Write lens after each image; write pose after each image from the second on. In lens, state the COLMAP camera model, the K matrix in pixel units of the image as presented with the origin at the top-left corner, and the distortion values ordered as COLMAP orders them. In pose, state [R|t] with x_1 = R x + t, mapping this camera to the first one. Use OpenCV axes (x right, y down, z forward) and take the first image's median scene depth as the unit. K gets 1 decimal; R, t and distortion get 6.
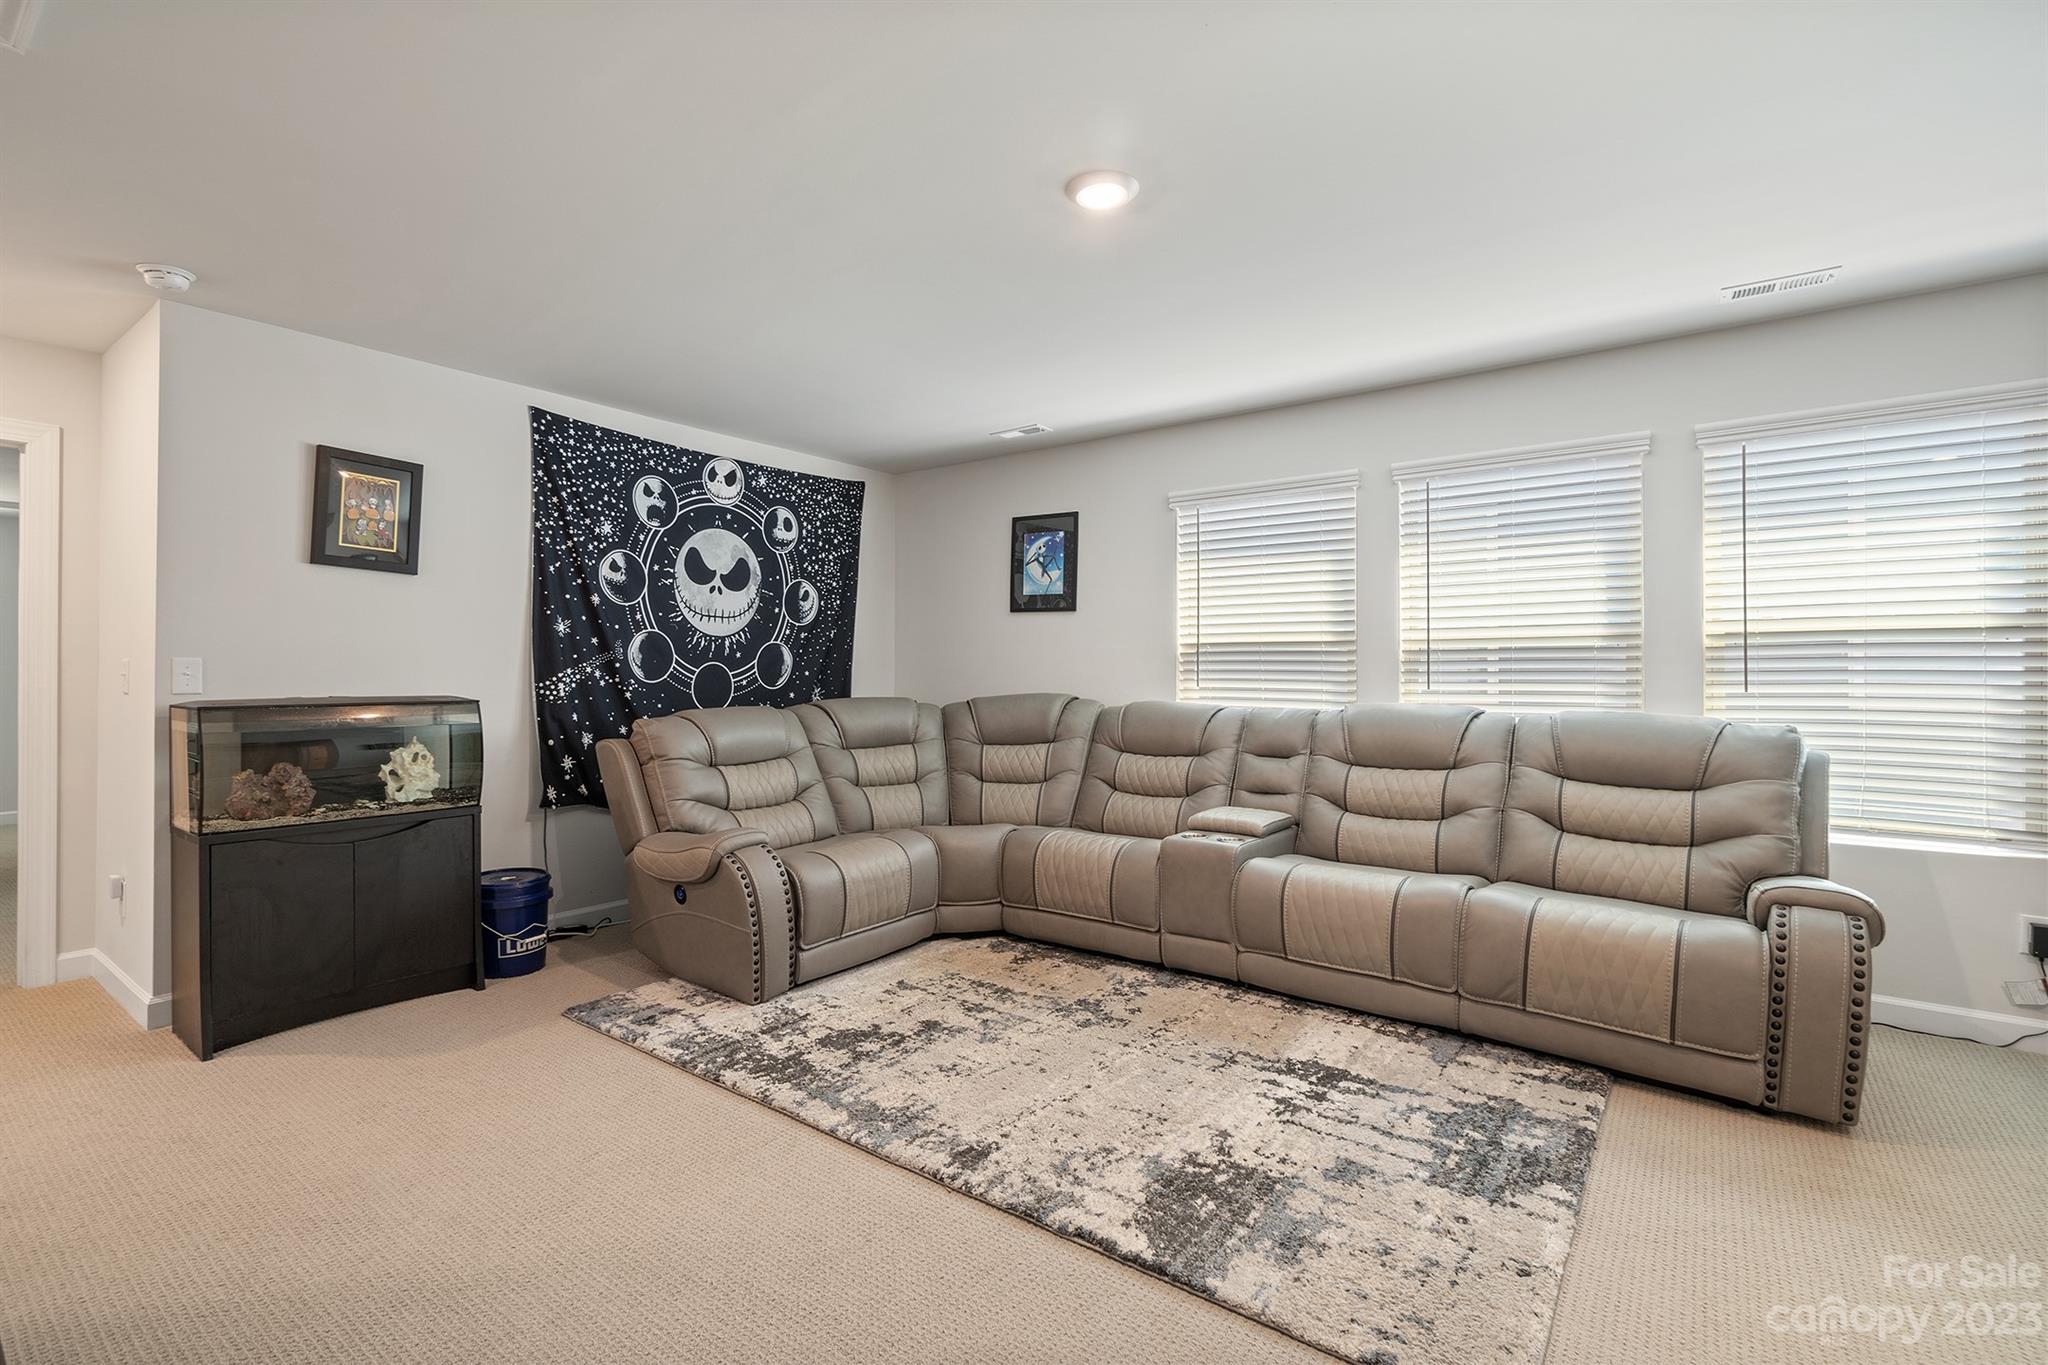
lens RADIAL K [[928.0, 0, 998.0], [0, 928.0, 669.2], [0, 0, 1]] dist [-0.008179, 0.000029]
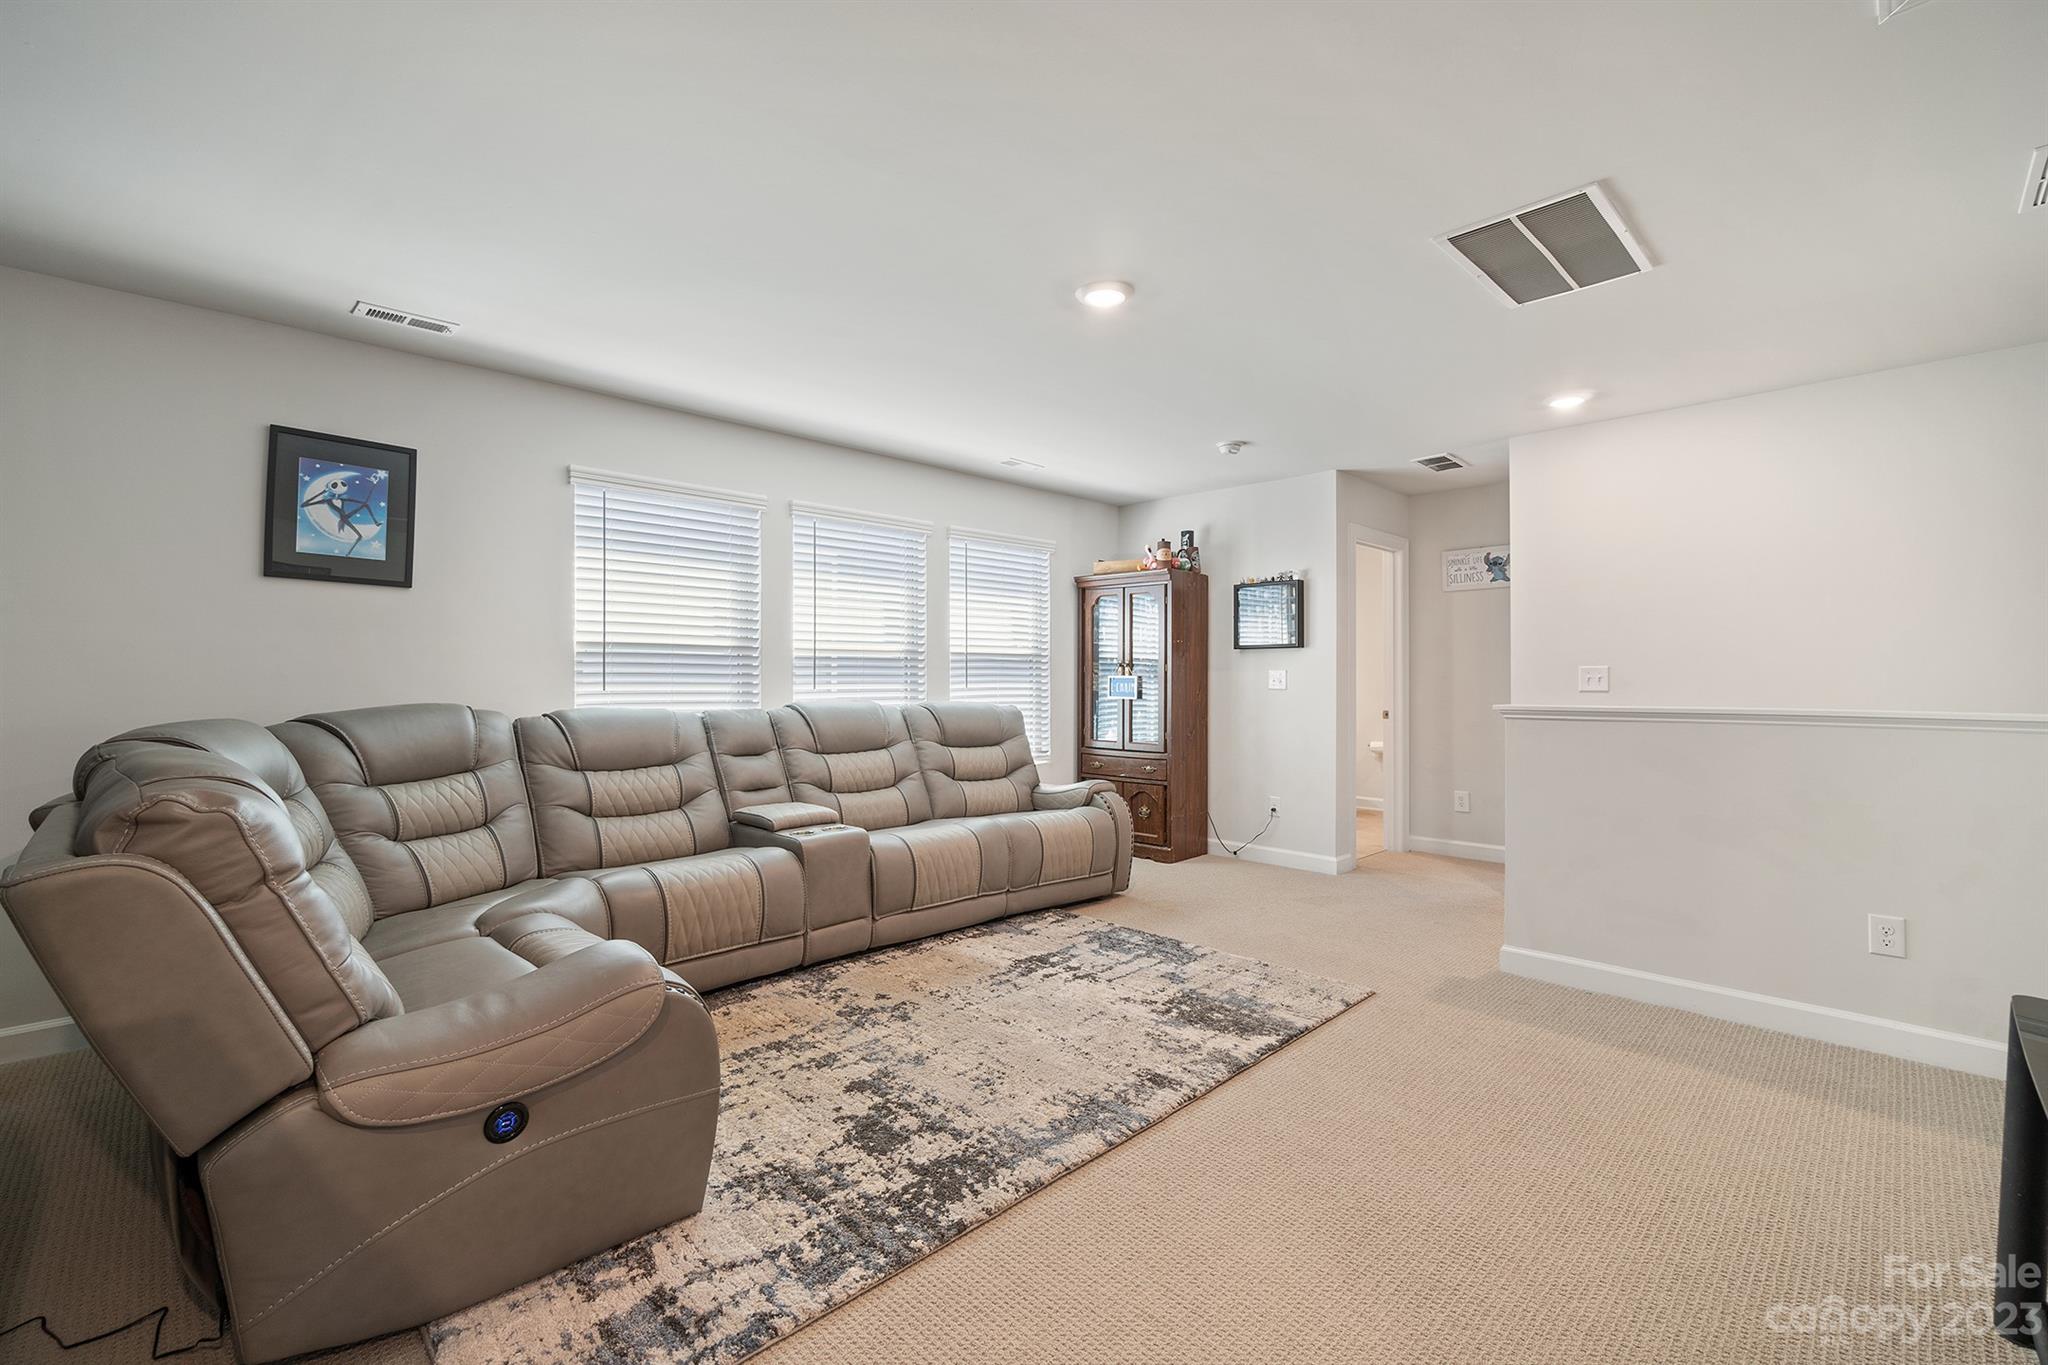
lens RADIAL K [[884.0, 0, 998.1], [0, 884.0, 670.6], [0, 0, 1]] dist [-0.003797, -0.000190]
pose [[0.150930, 0.006405, 0.988524, -0.630411], [-0.006021, 0.999966, -0.005559, 0.002246], [-0.988526, -0.005113, 0.150964, 0.549689]]
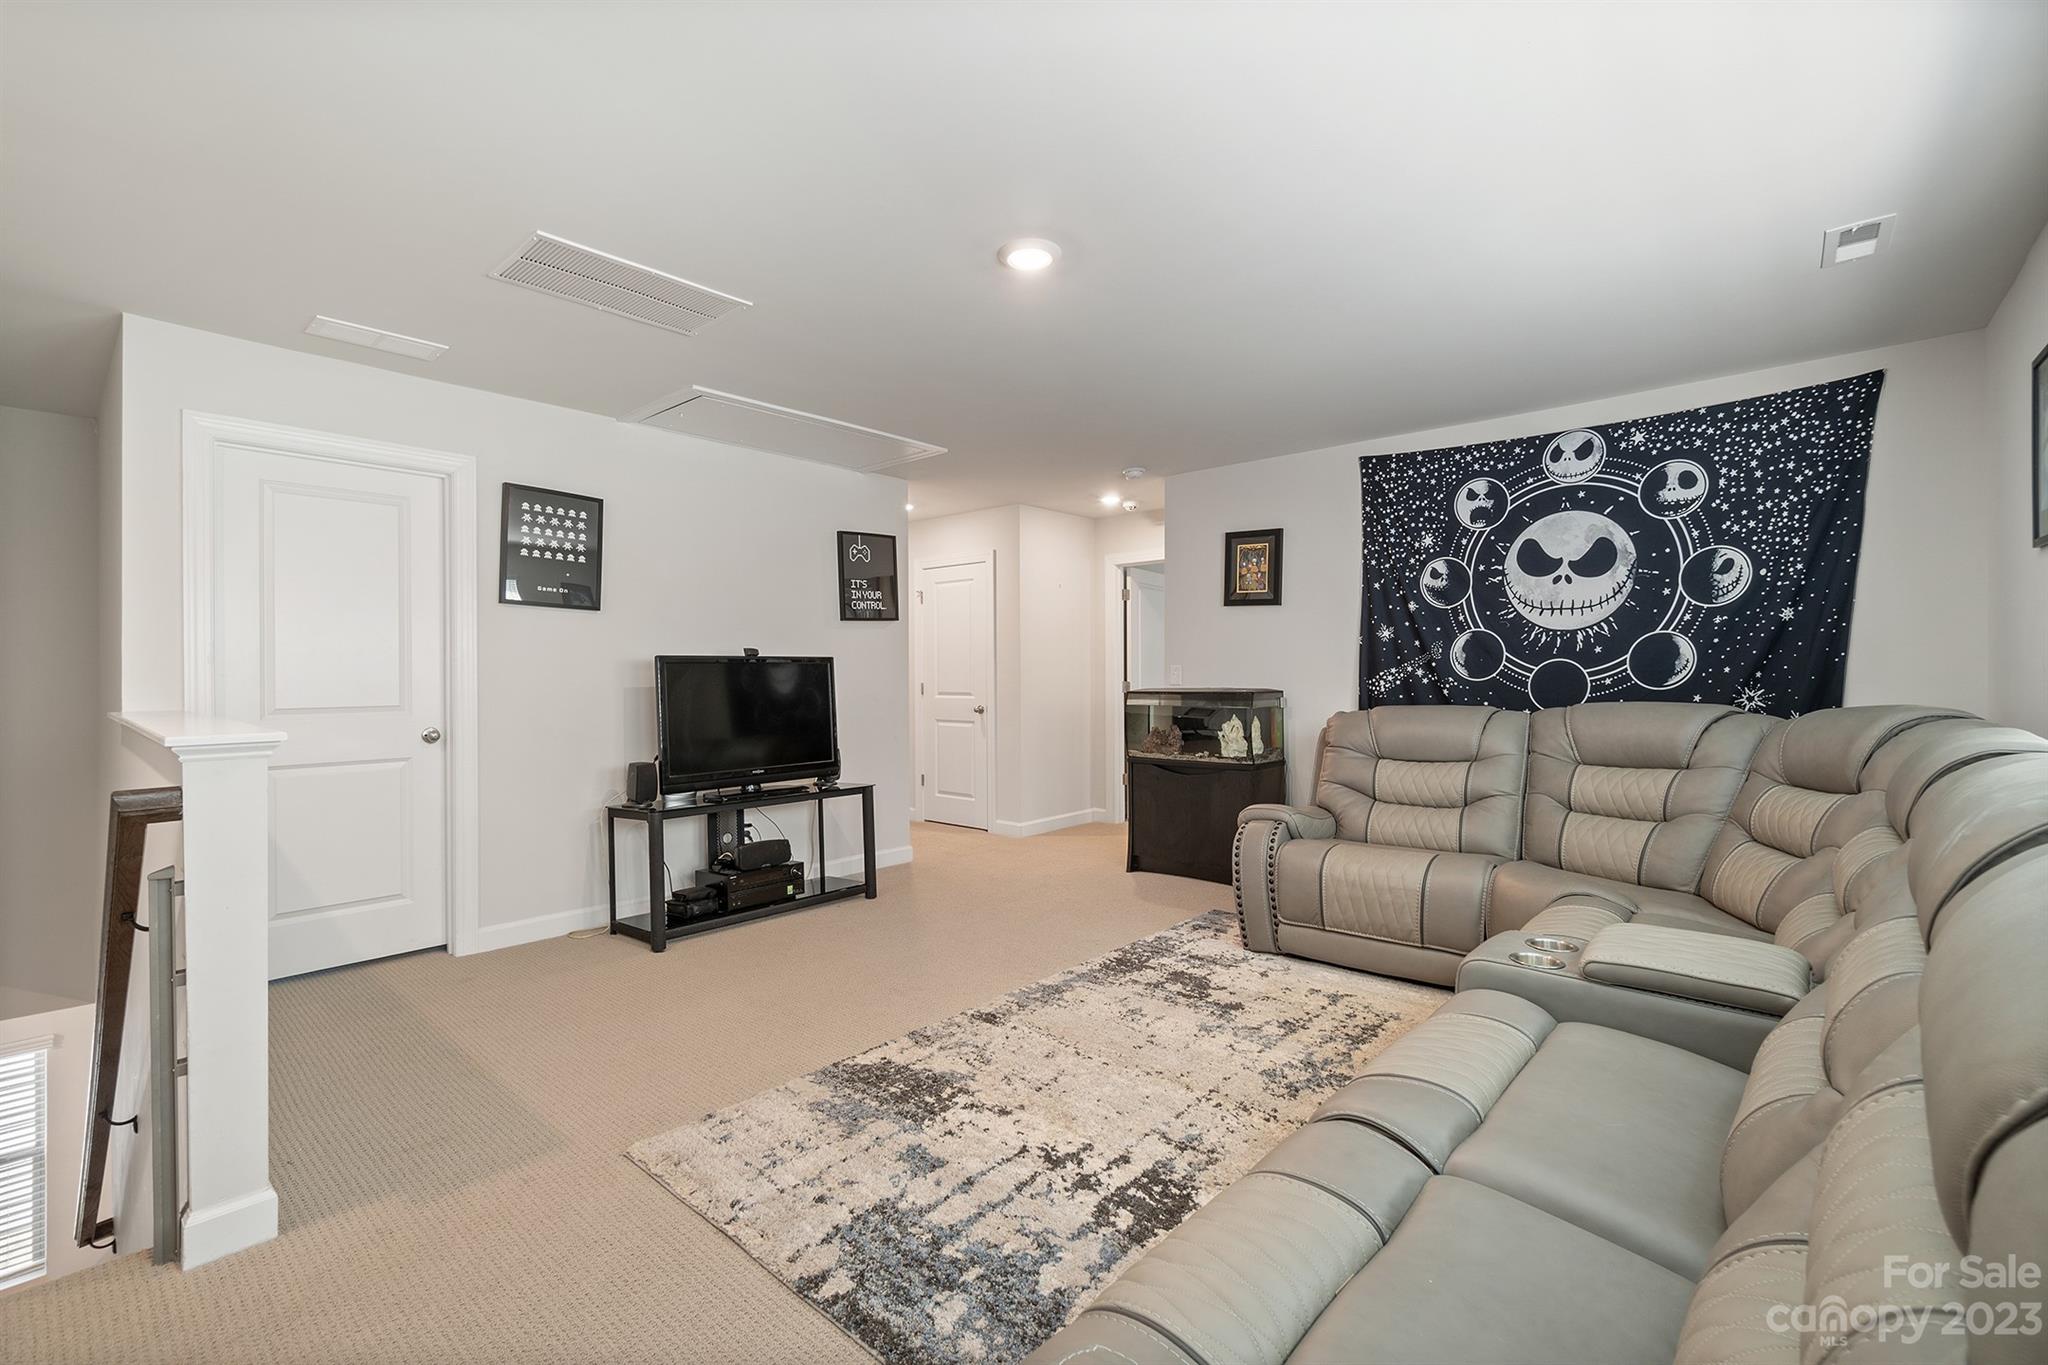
lens RADIAL K [[876.2, 0, 1009.1], [0, 876.2, 672.3], [0, 0, 1]] dist [-0.002718, 0.000186]
pose [[-0.073738, -0.002891, -0.997273, 0.685837], [0.011156, 0.999931, -0.003723, 0.003336], [0.997215, -0.011400, -0.073700, 0.601575]]
